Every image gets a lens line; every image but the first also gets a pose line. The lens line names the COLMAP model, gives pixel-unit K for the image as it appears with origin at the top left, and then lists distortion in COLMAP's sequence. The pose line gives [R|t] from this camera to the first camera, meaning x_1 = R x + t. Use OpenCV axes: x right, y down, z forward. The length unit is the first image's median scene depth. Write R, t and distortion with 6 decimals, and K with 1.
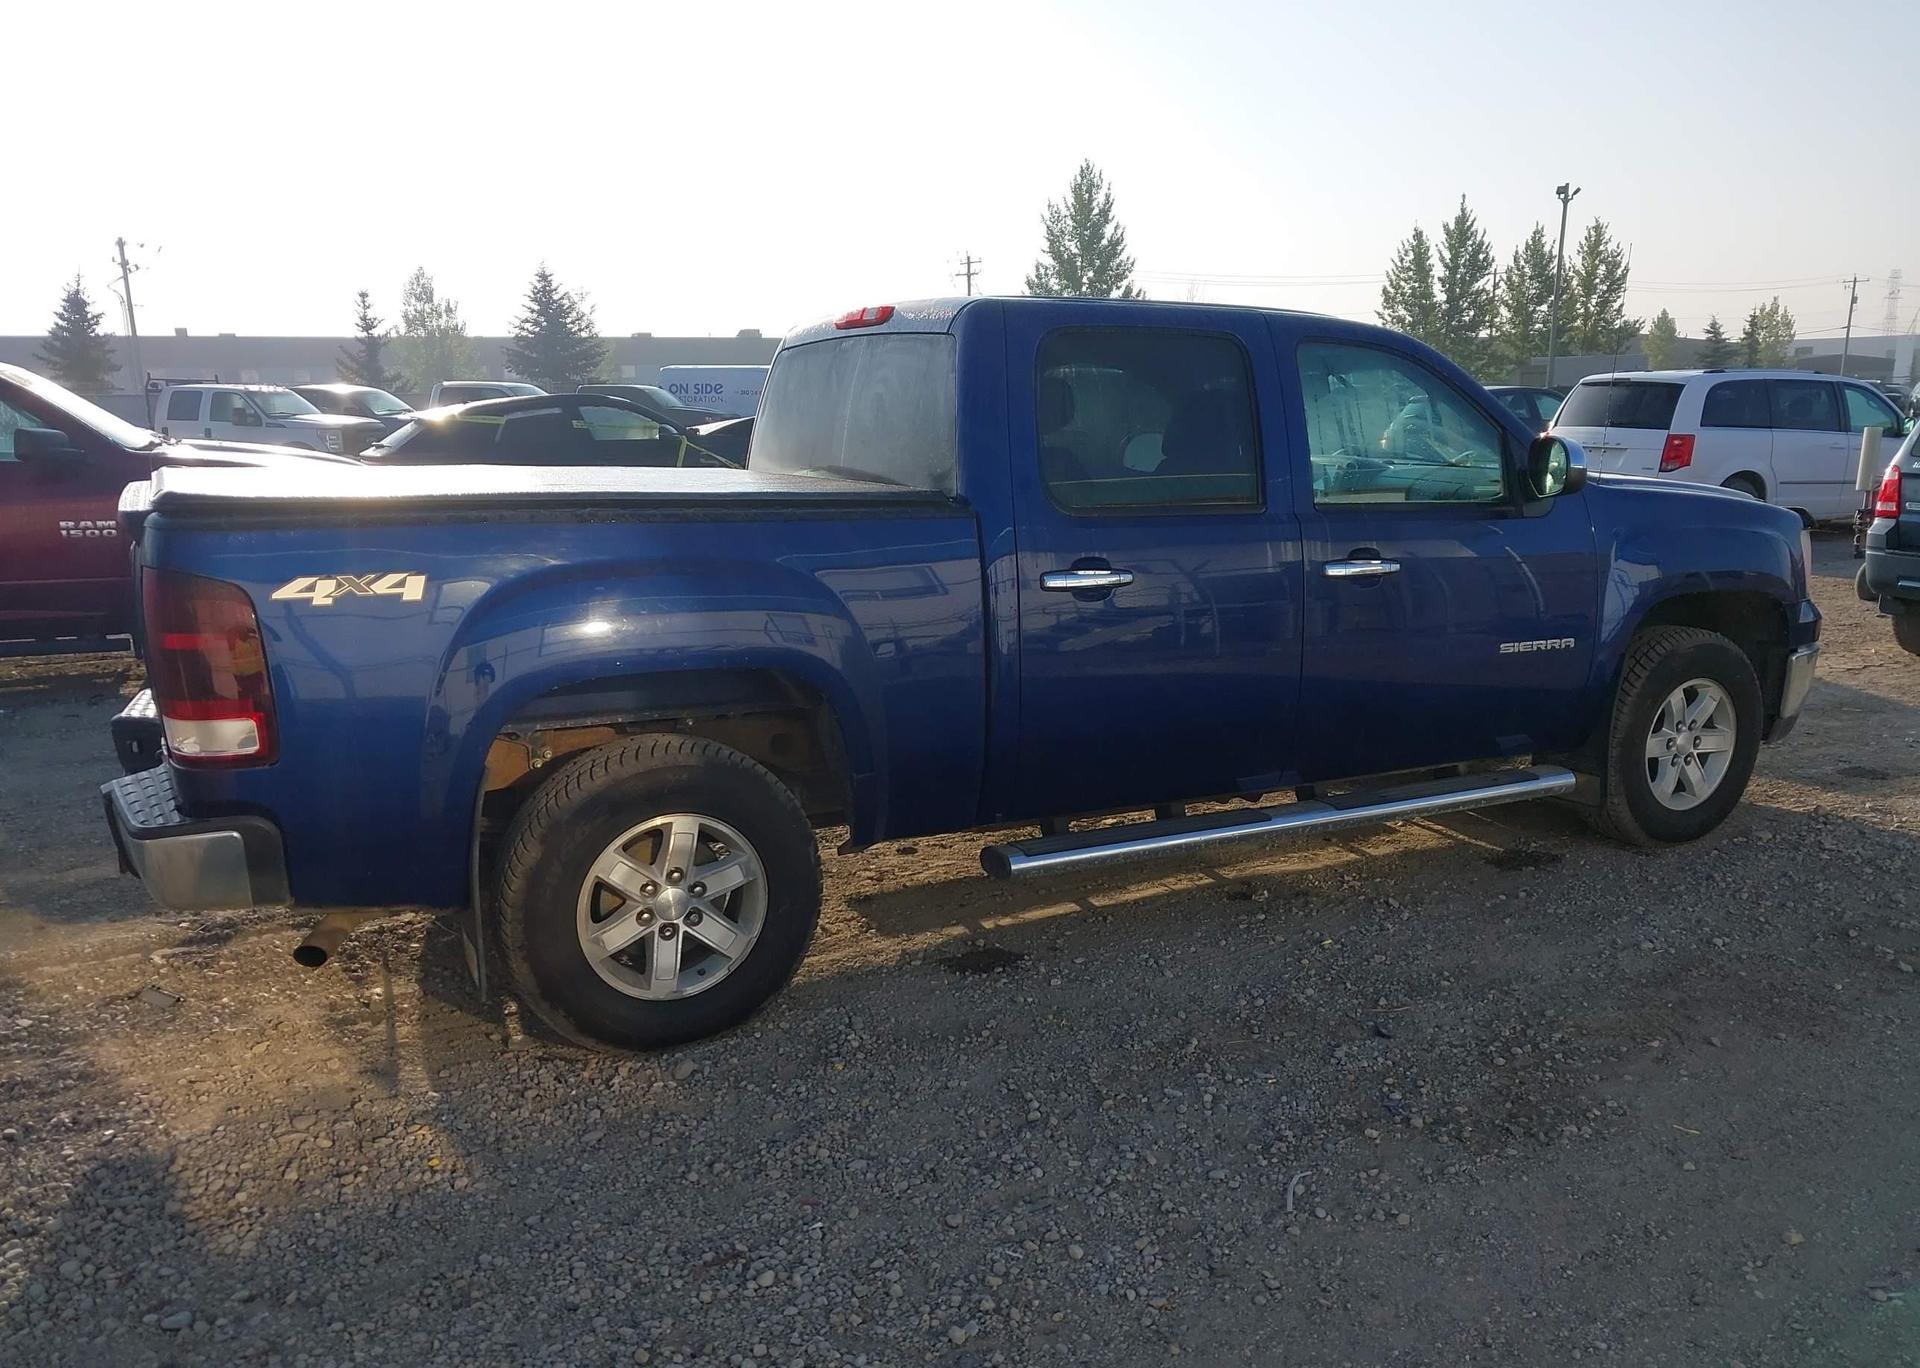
lens RADIAL K [[1536.6, 0, 960.6], [0, 1536.6, 707.8], [0, 0, 1]] dist [0.030572, -0.056400]
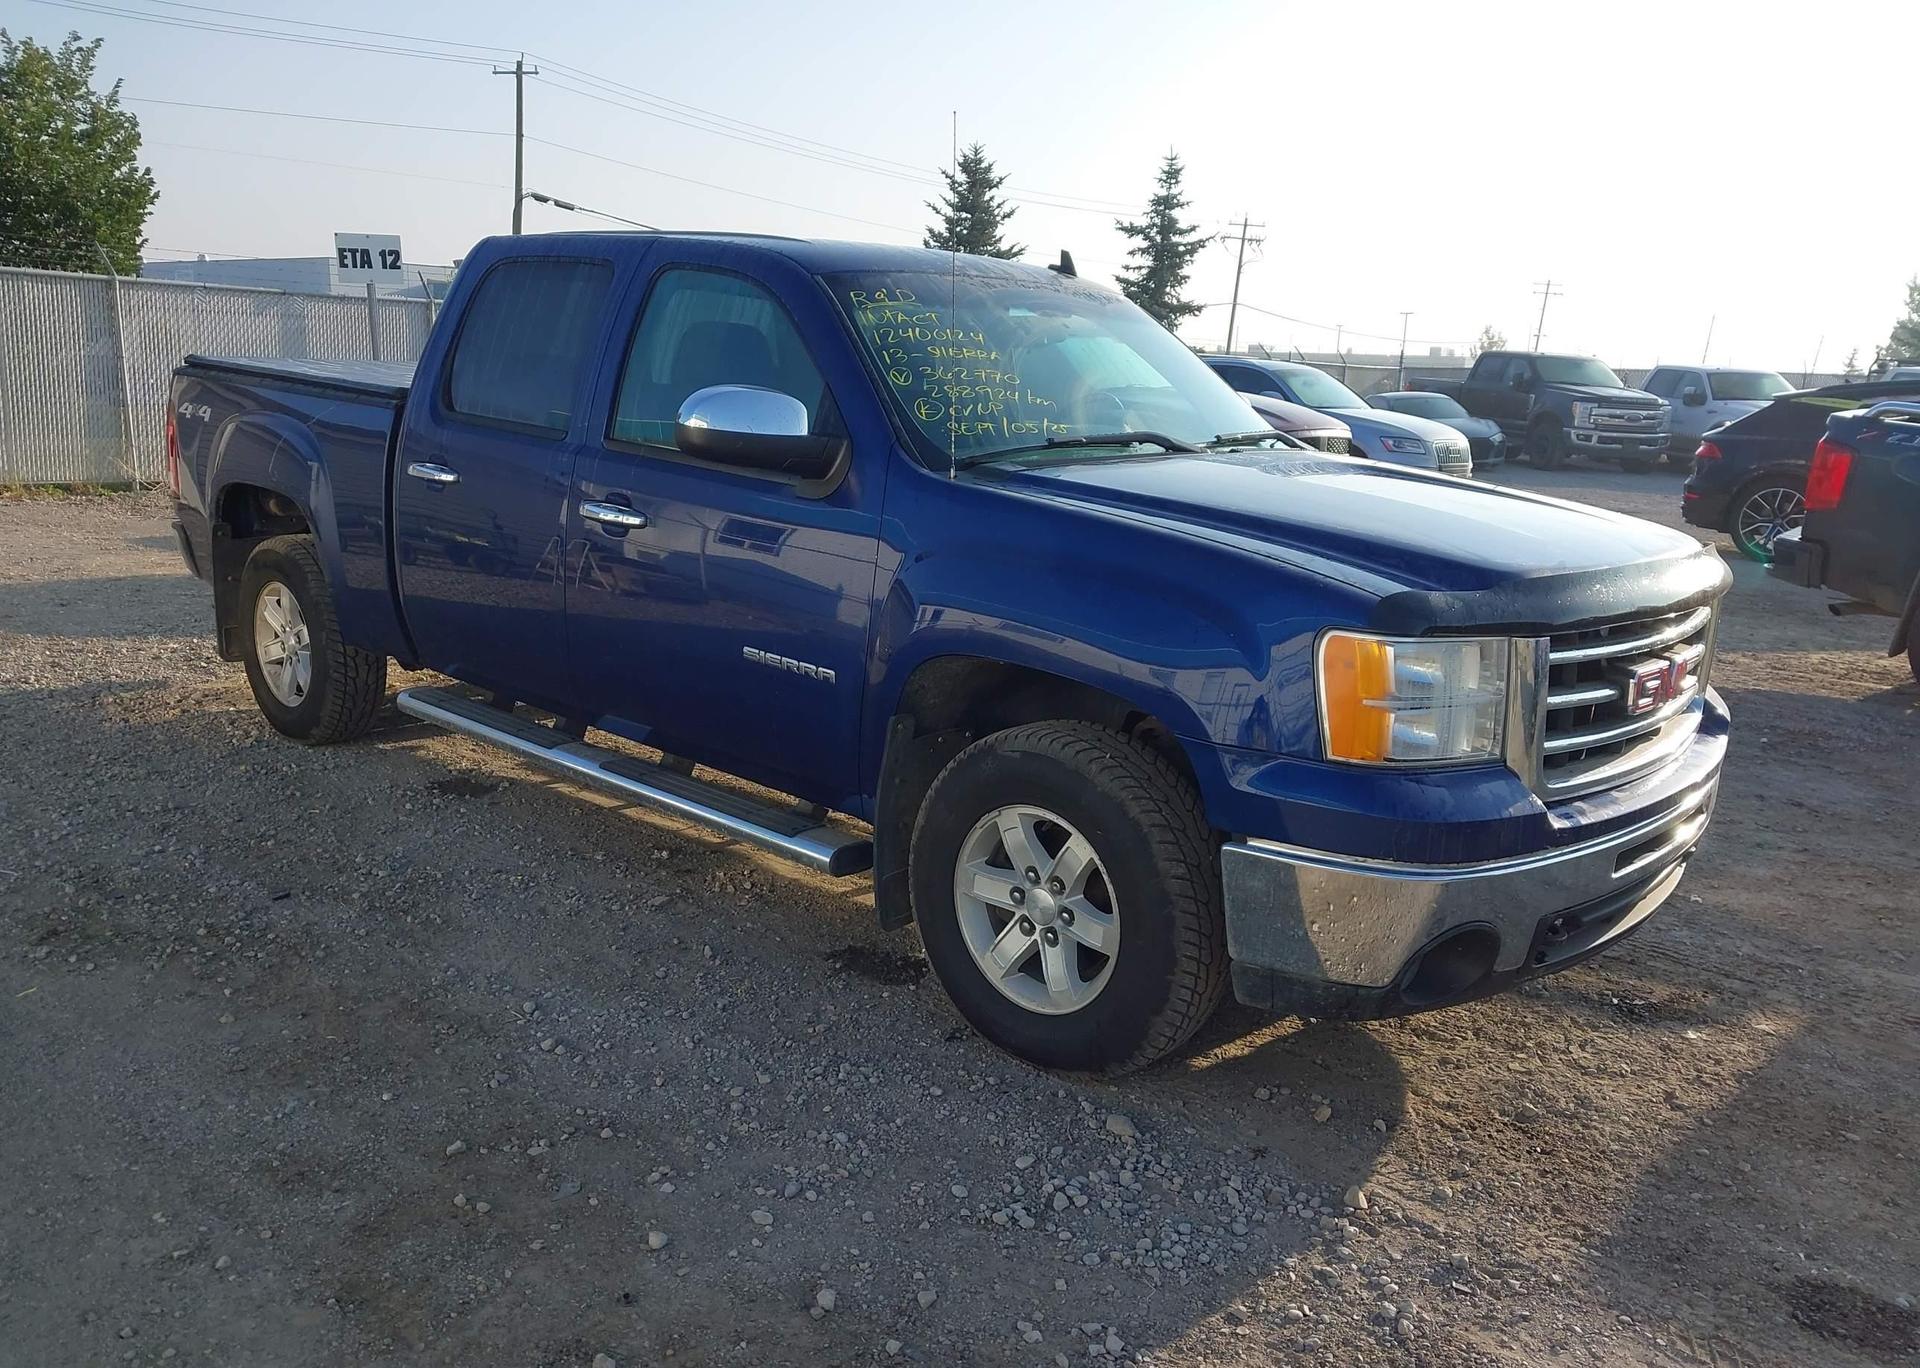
lens RADIAL K [[1536.6, 0, 960.6], [0, 1536.6, 707.8], [0, 0, 1]] dist [0.030572, -0.056400]
pose [[0.332546, 0.233247, -0.913788, 1.029400], [-0.227586, 0.960145, 0.162256, -0.150163], [0.915214, 0.154008, 0.372376, 0.746598]]
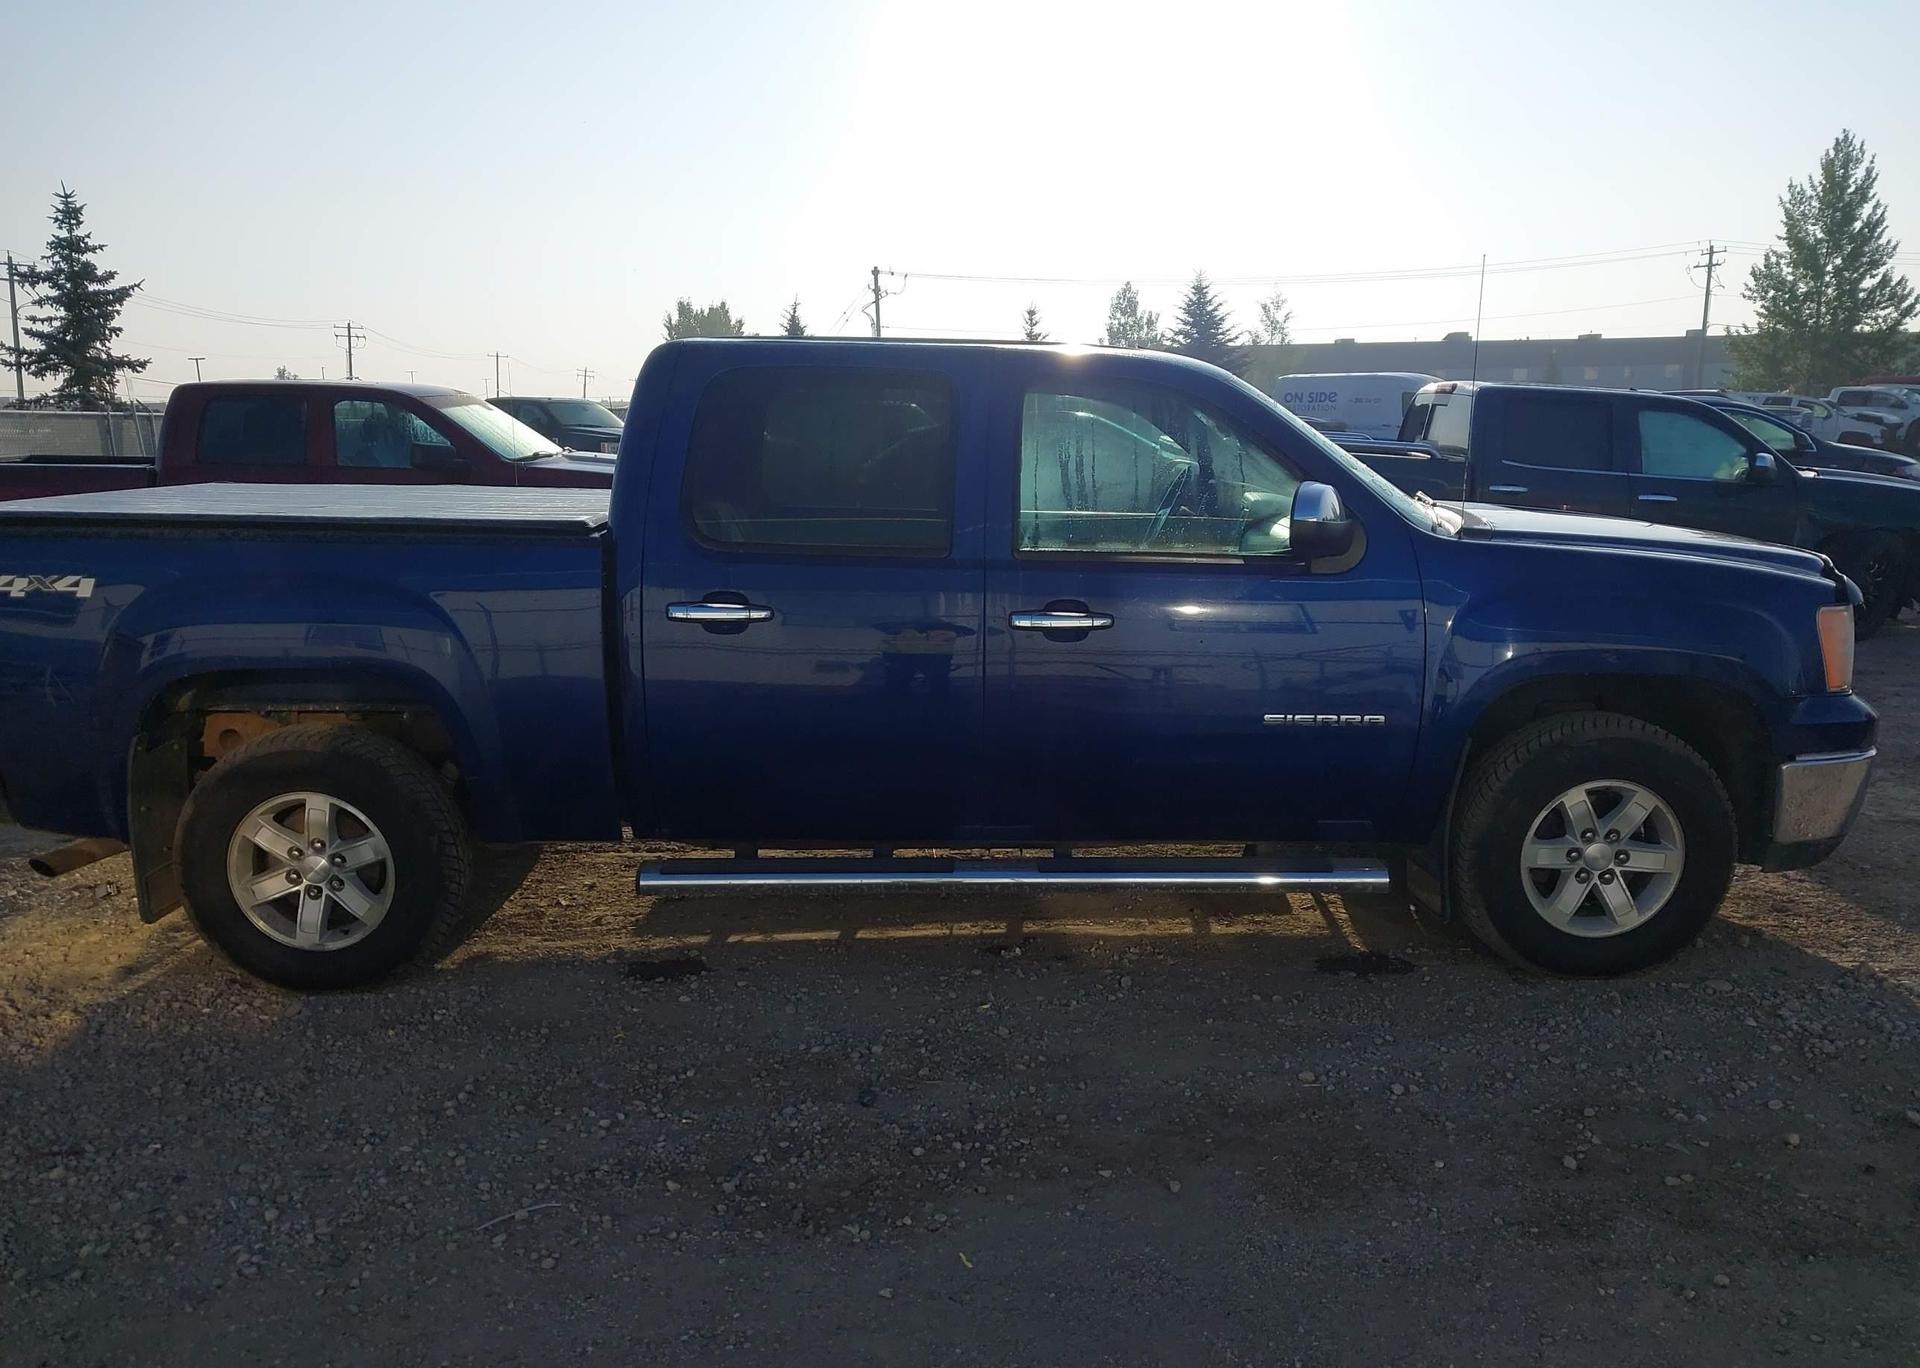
lens RADIAL K [[1515.1, 0, 954.3], [0, 1515.1, 723.9], [0, 0, 1]] dist [0.049951, -0.086336]
pose [[0.890502, 0.091976, -0.445585, 0.531909], [-0.087825, 0.995684, 0.030008, -0.042166], [0.446421, 0.012411, 0.894737, 0.129239]]
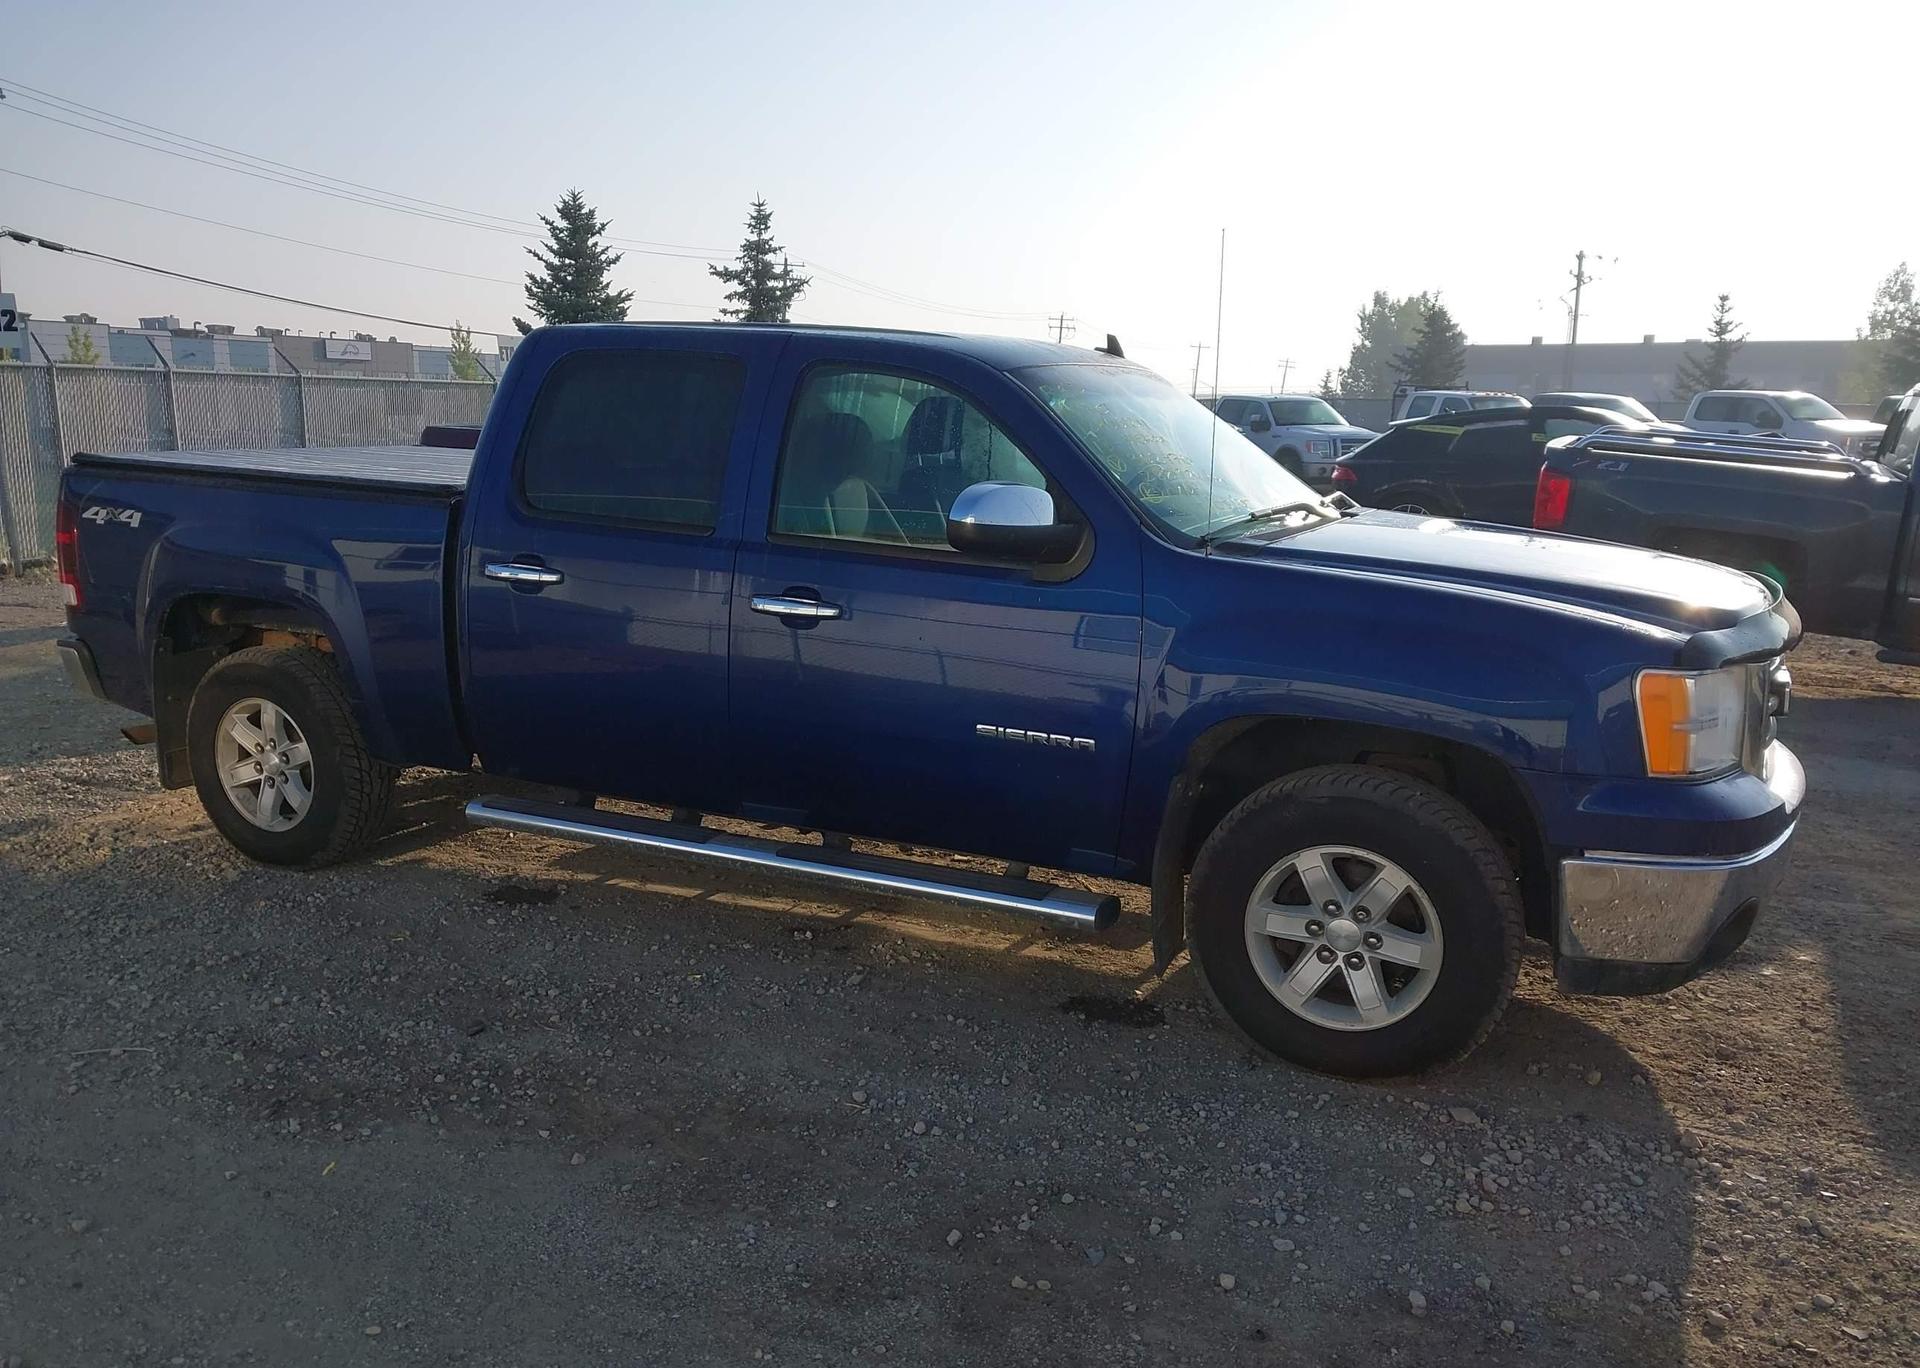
lens RADIAL K [[1516.9, 0, 958.8], [0, 1516.9, 741.1], [0, 0, 1]] dist [0.005778, 0.005737]
pose [[0.598501, 0.191084, -0.778000, 0.901773], [-0.175210, 0.978848, 0.105628, -0.106720], [0.781727, 0.073095, 0.619322, 0.447514]]
